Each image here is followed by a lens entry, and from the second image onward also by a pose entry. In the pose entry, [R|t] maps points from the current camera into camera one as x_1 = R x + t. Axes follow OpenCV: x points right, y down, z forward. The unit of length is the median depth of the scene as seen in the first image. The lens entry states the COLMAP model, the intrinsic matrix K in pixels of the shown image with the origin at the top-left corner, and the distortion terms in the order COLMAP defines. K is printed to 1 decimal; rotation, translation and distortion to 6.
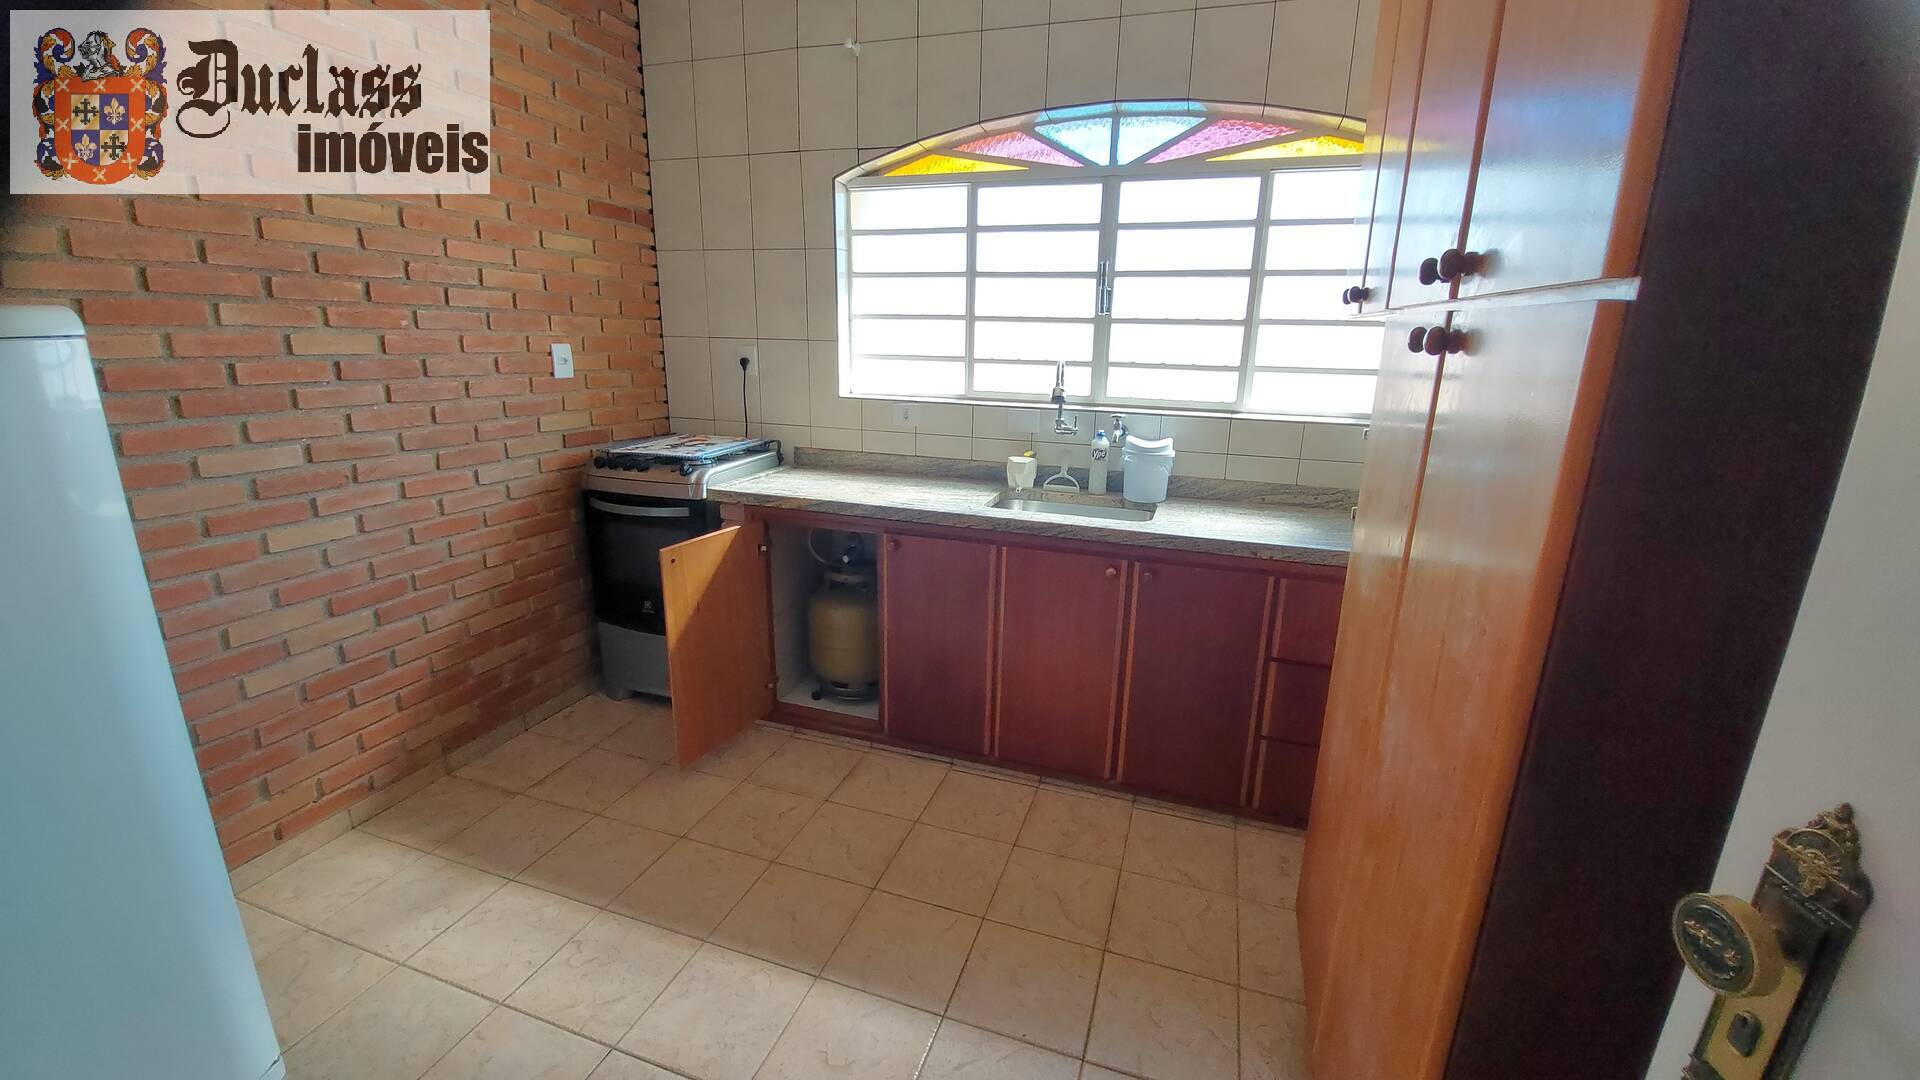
lens RADIAL K [[768.9, 0, 969.7], [0, 768.9, 528.9], [0, 0, 1]] dist [-0.006046, -0.006767]
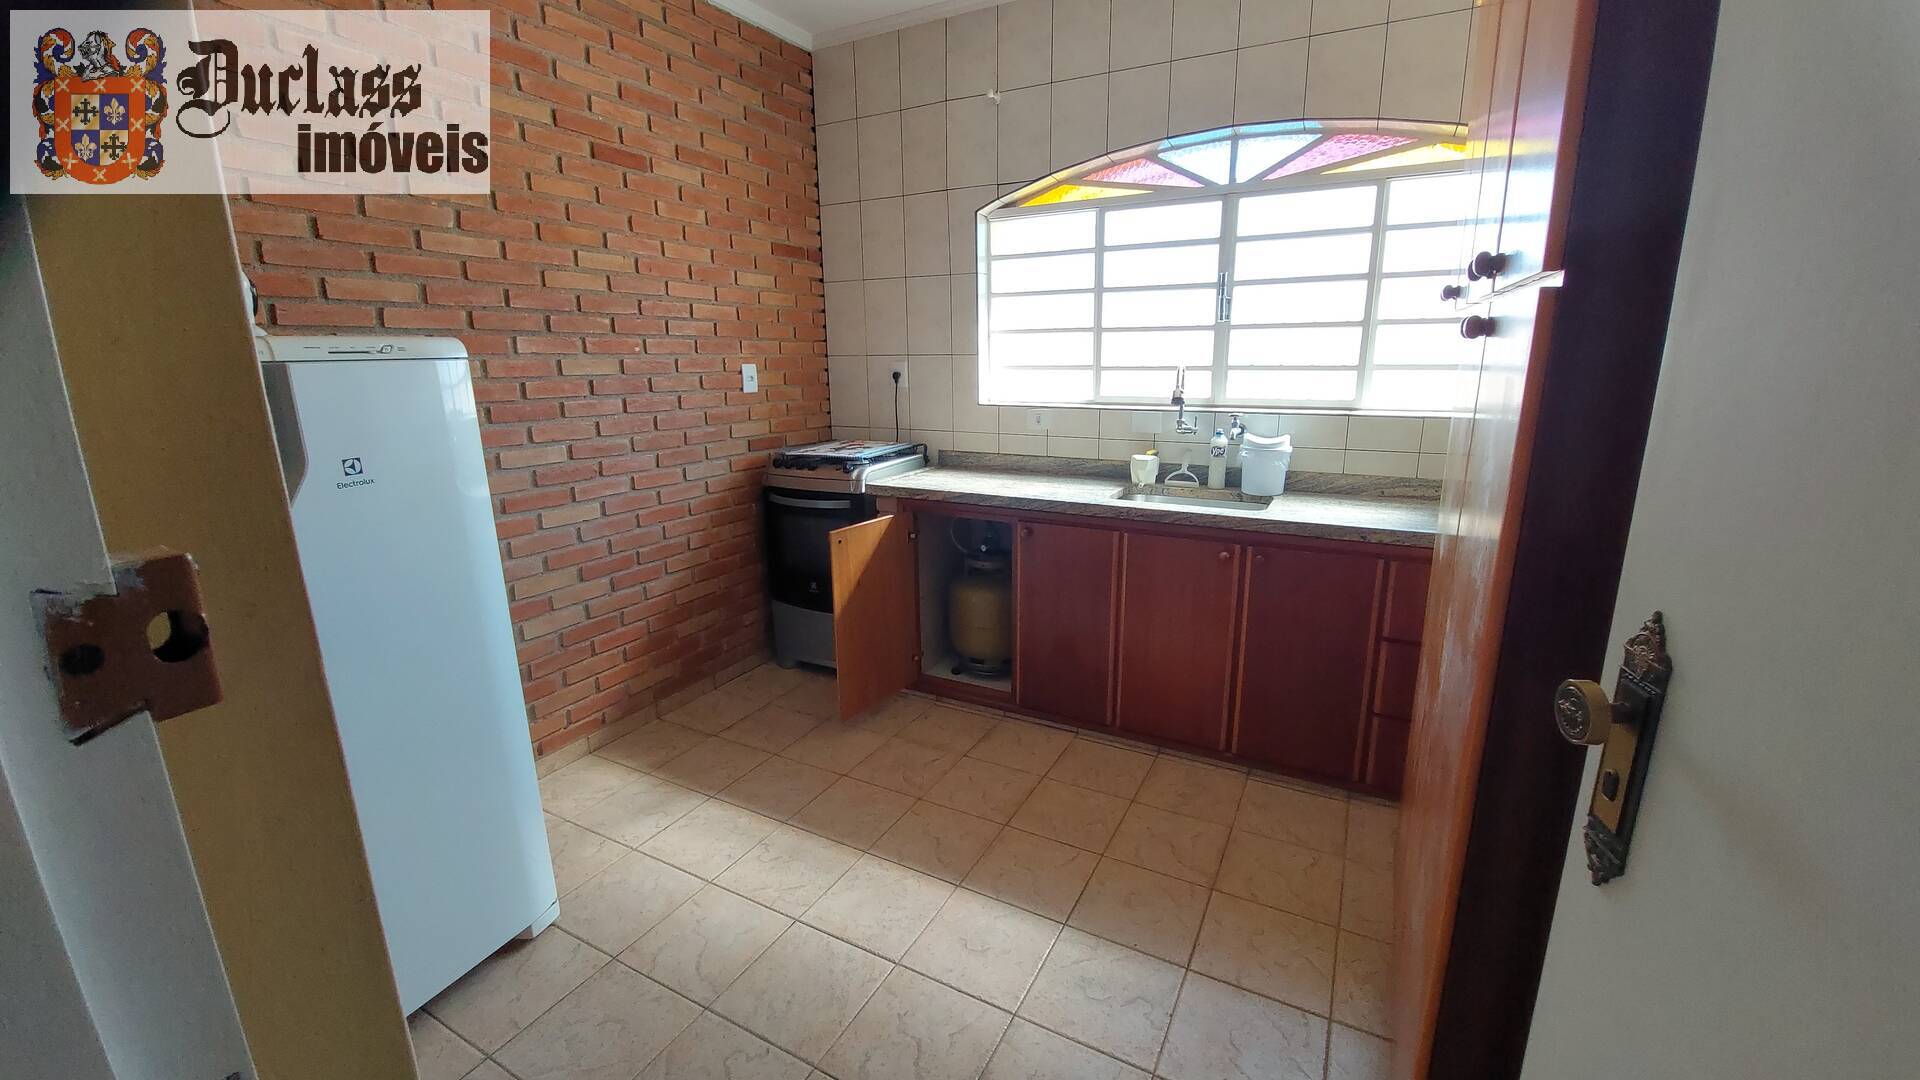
lens RADIAL K [[768.9, 0, 965.5], [0, 768.9, 525.9], [0, 0, 1]] dist [-0.006046, -0.006767]
pose [[0.984301, 0.006849, -0.176367, 0.012308], [-0.011479, 0.999615, -0.025244, 0.041896], [0.176126, 0.026872, 0.984001, -0.124180]]
